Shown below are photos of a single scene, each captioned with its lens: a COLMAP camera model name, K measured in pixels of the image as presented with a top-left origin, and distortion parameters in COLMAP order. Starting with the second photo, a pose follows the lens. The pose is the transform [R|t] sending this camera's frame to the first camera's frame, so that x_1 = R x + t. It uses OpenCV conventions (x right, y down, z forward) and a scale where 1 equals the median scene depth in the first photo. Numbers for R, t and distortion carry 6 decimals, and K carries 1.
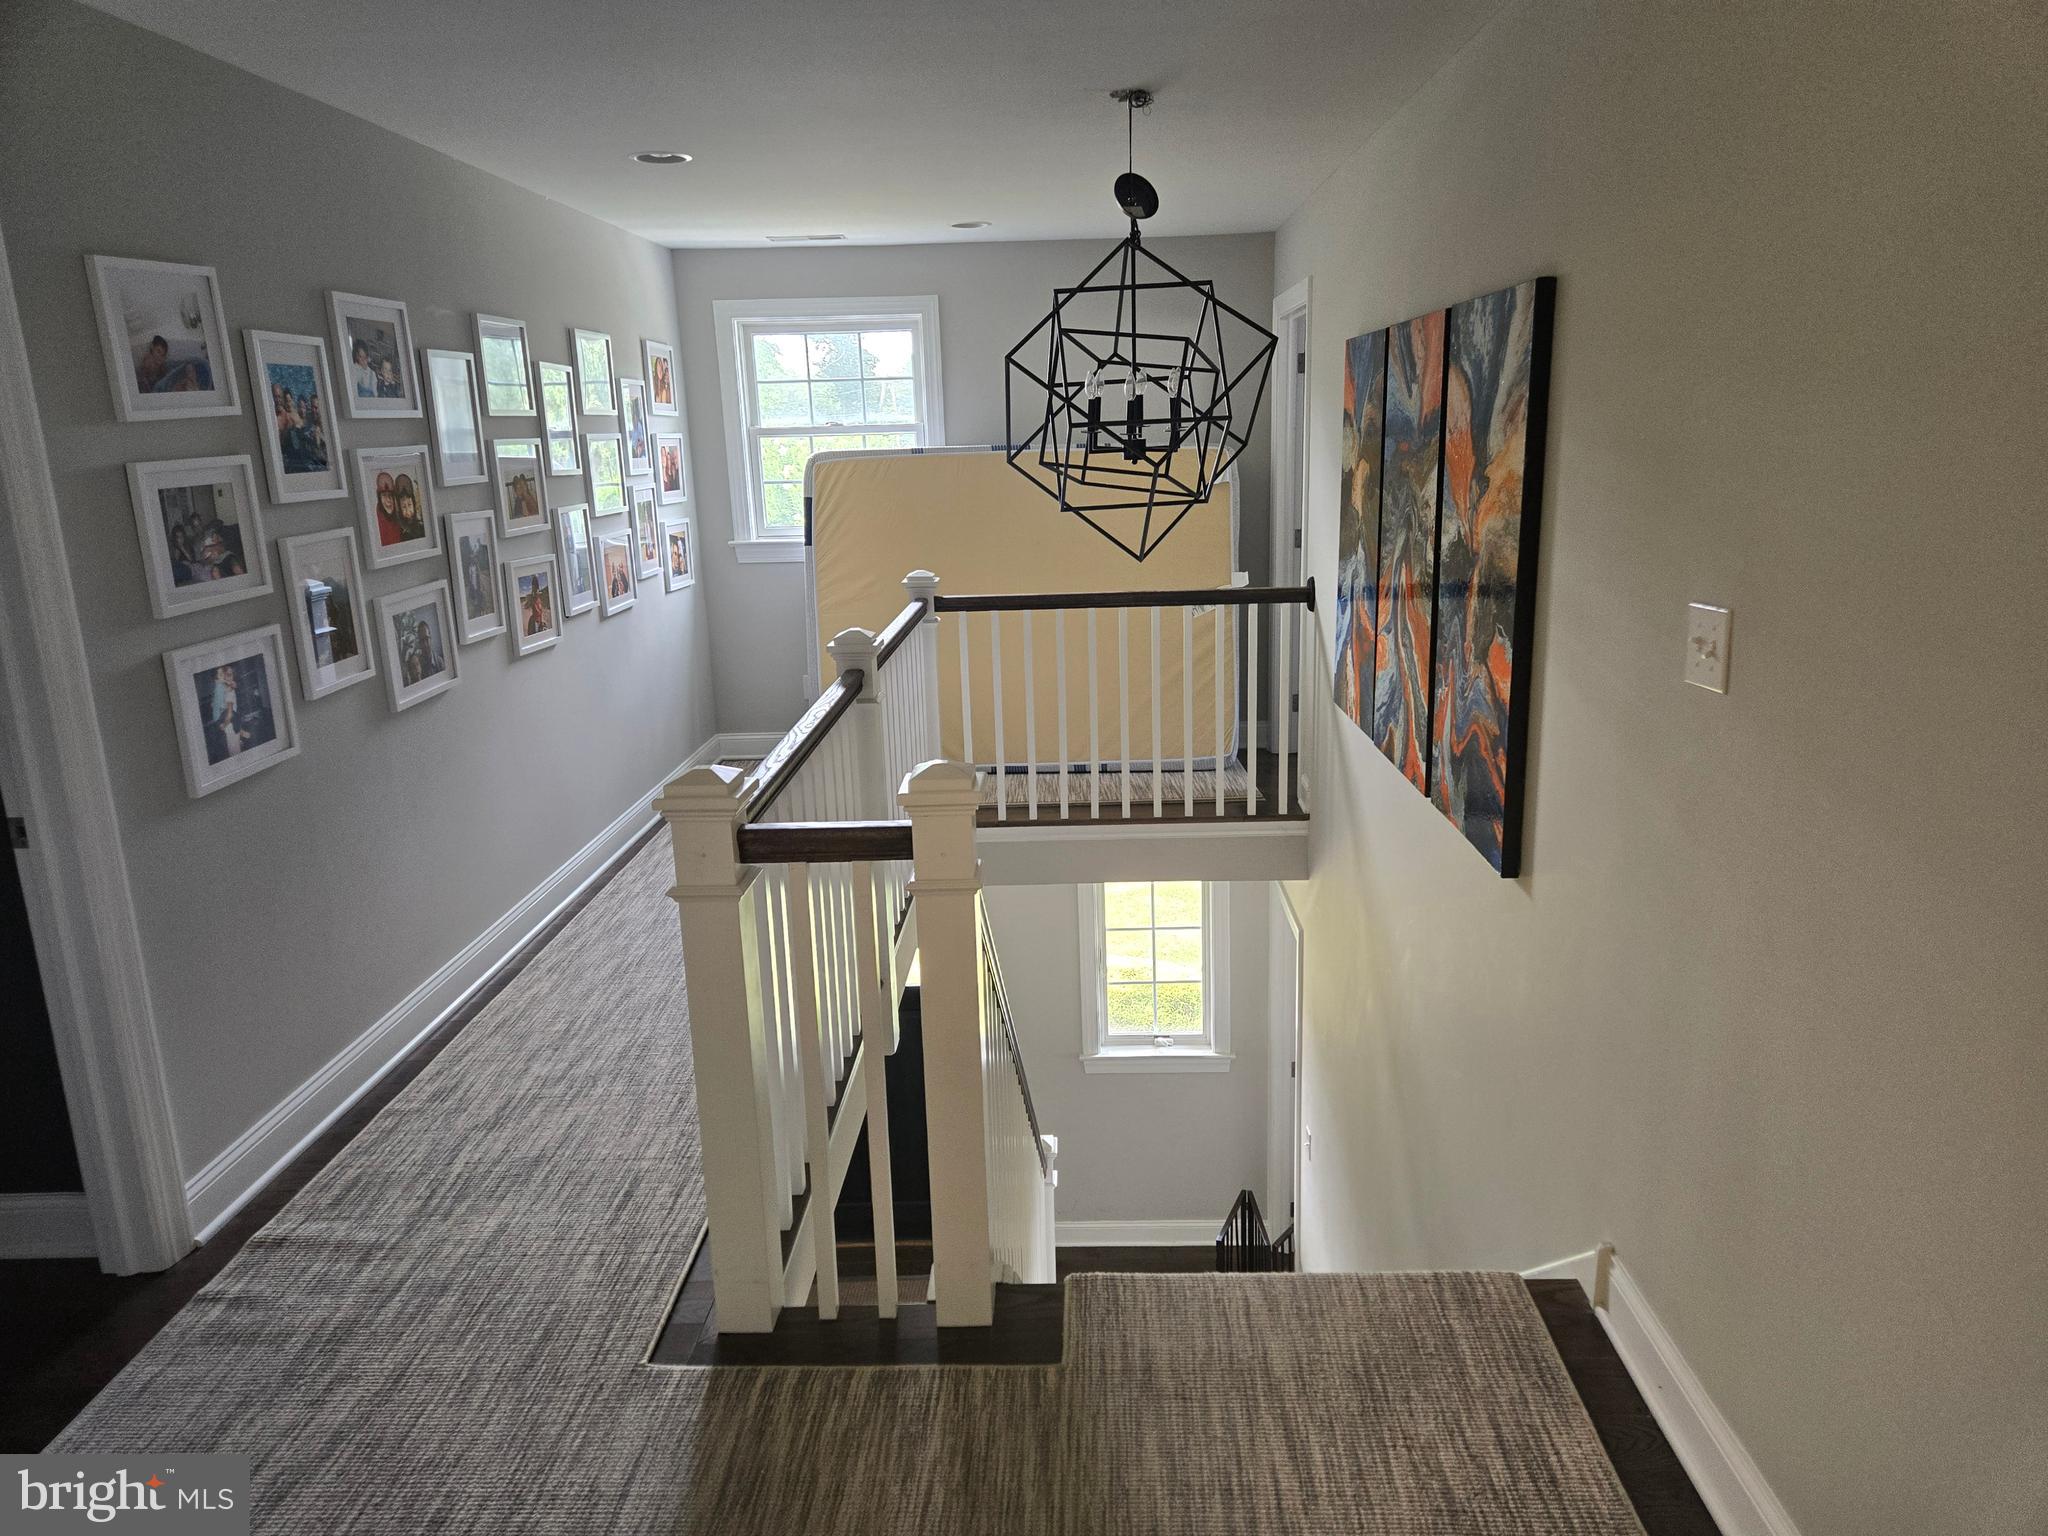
lens RADIAL K [[1352.4, 0, 1037.1], [0, 1352.4, 780.3], [0, 0, 1]] dist [0.077554, -0.061956]
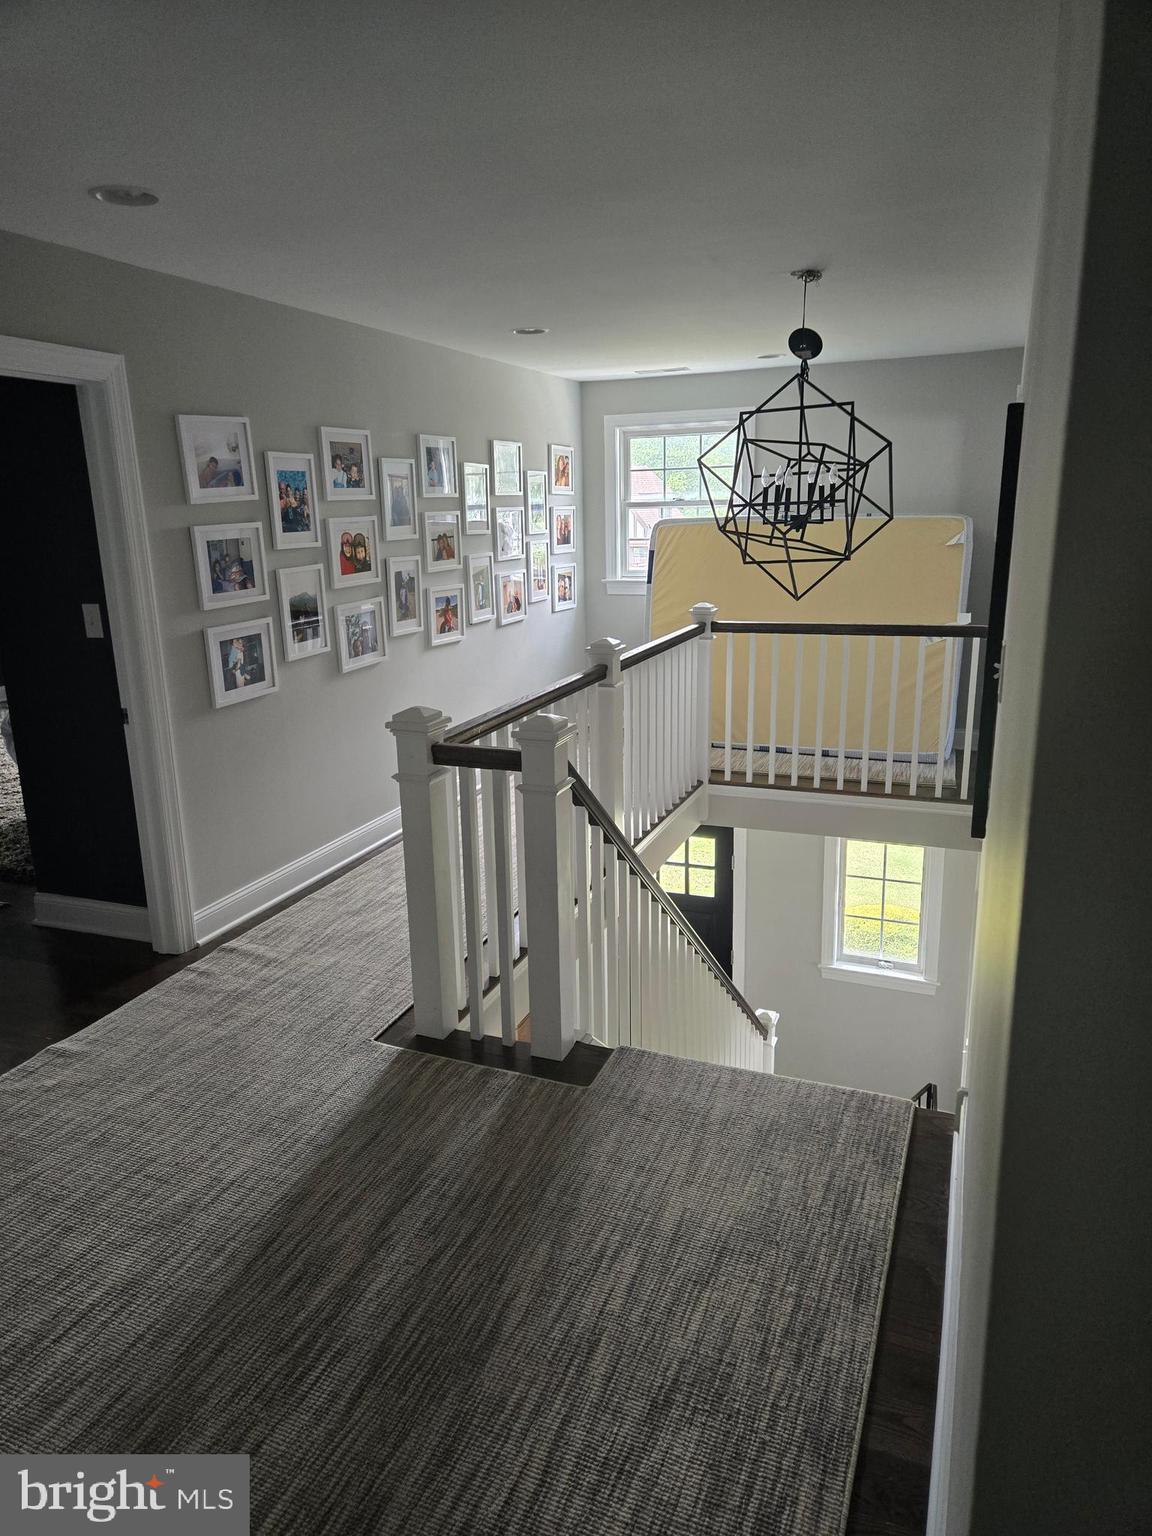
lens RADIAL K [[1014.3, 0, 559.8], [0, 1014.3, 792.2], [0, 0, 1]] dist [0.077554, -0.061956]
pose [[0.931446, 0.104575, -0.348529, 0.245637], [-0.094145, 0.994459, 0.046781, 0.013346], [0.351490, -0.010762, 0.936130, -0.100232]]
